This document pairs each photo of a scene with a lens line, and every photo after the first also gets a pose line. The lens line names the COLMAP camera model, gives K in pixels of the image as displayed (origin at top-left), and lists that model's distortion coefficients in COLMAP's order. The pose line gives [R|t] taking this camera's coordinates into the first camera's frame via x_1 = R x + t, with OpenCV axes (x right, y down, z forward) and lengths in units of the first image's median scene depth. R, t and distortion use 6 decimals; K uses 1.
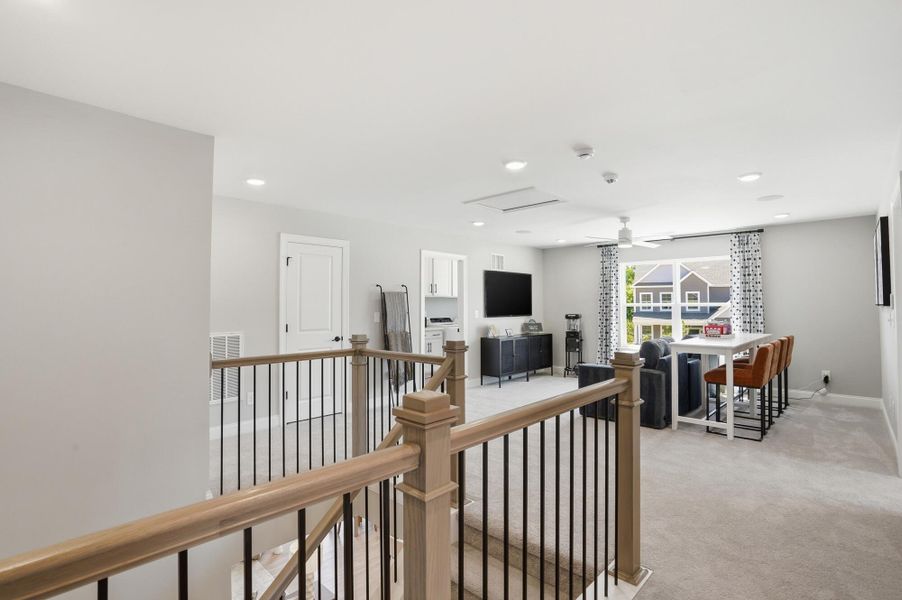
lens RADIAL K [[448.2, 0, 439.1], [0, 448.2, 291.3], [0, 0, 1]] dist [-0.037804, 0.001601]
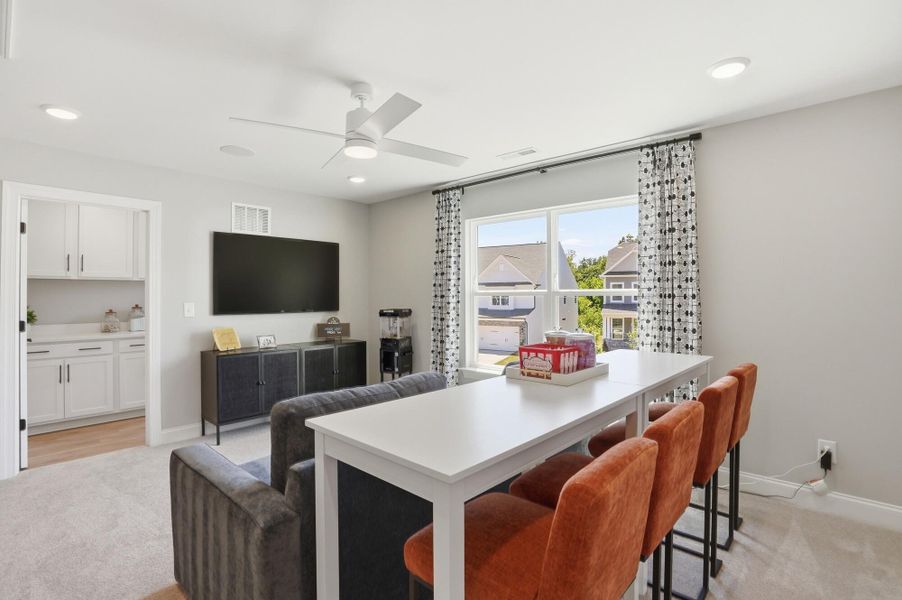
lens RADIAL K [[433.1, 0, 450.5], [0, 433.1, 298.8], [0, 0, 1]] dist [-0.061869, 0.021531]
pose [[0.999731, 0.000668, 0.023186, 0.435708], [-0.001526, 0.999313, 0.037030, 0.019800], [-0.023145, -0.037056, 0.999045, 0.518264]]
